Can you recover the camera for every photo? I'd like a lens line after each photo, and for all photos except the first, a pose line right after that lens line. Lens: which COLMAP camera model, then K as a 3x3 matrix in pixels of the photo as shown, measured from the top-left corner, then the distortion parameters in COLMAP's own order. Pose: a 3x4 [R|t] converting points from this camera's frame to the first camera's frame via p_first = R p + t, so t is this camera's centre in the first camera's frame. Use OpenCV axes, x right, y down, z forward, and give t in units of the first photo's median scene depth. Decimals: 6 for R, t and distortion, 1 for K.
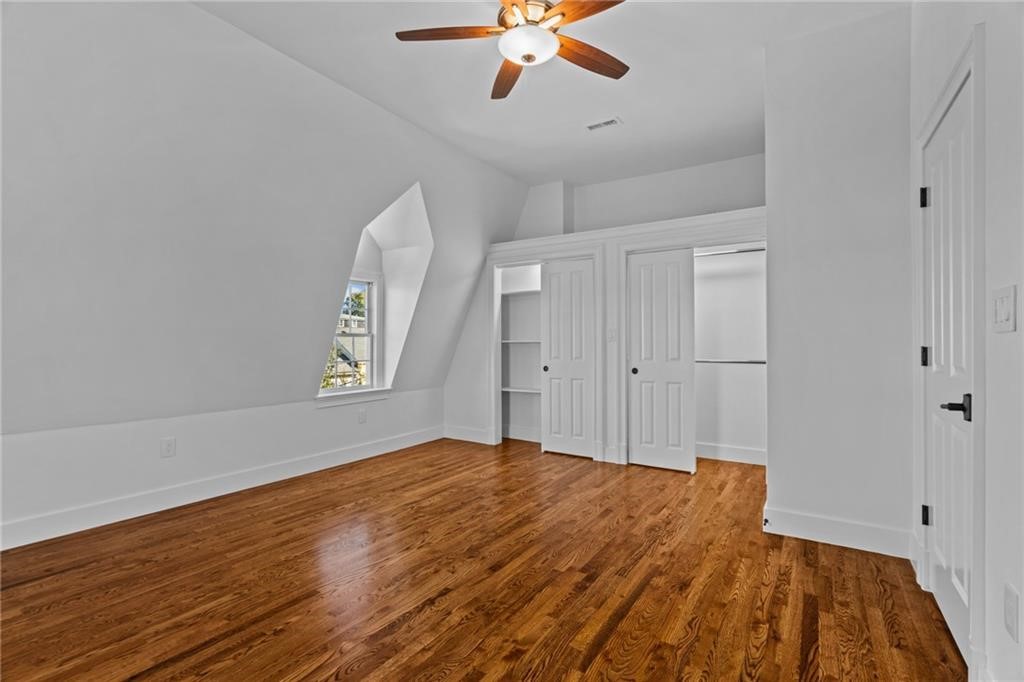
lens RADIAL K [[467.6, 0, 512.0], [0, 467.6, 341.0], [0, 0, 1]] dist [-0.009565, 0.000246]
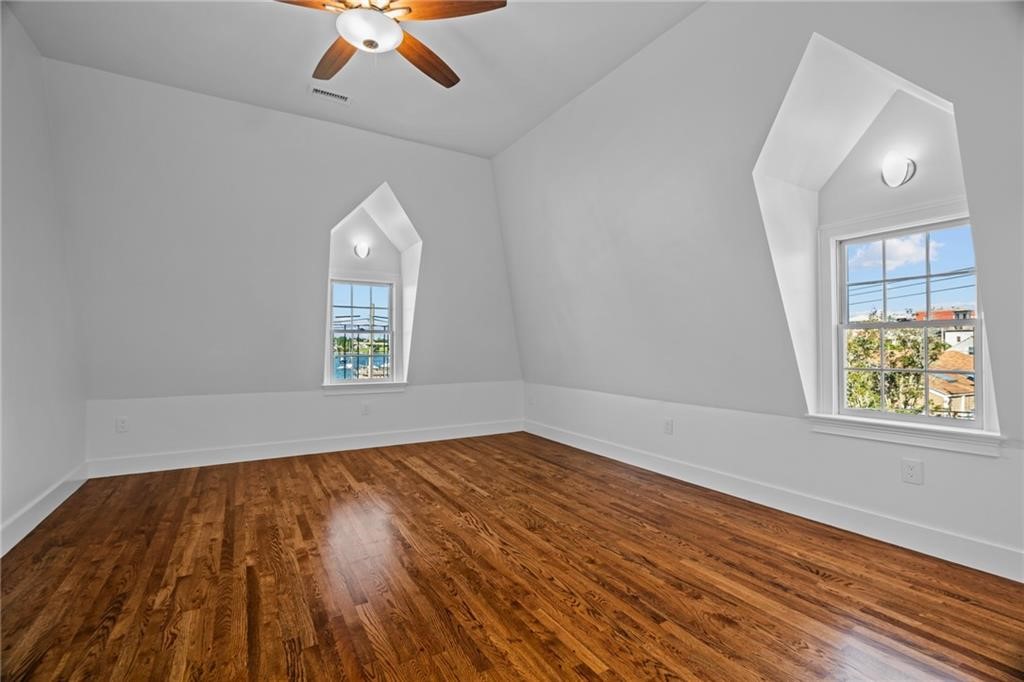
lens RADIAL K [[447.8, 0, 505.0], [0, 447.8, 342.2], [0, 0, 1]] dist [-0.002445, 0.000065]
pose [[-0.440165, -0.005180, -0.897902, 0.598456], [0.008192, 0.999919, -0.009785, 0.019124], [0.897880, -0.011662, -0.440087, 1.330024]]
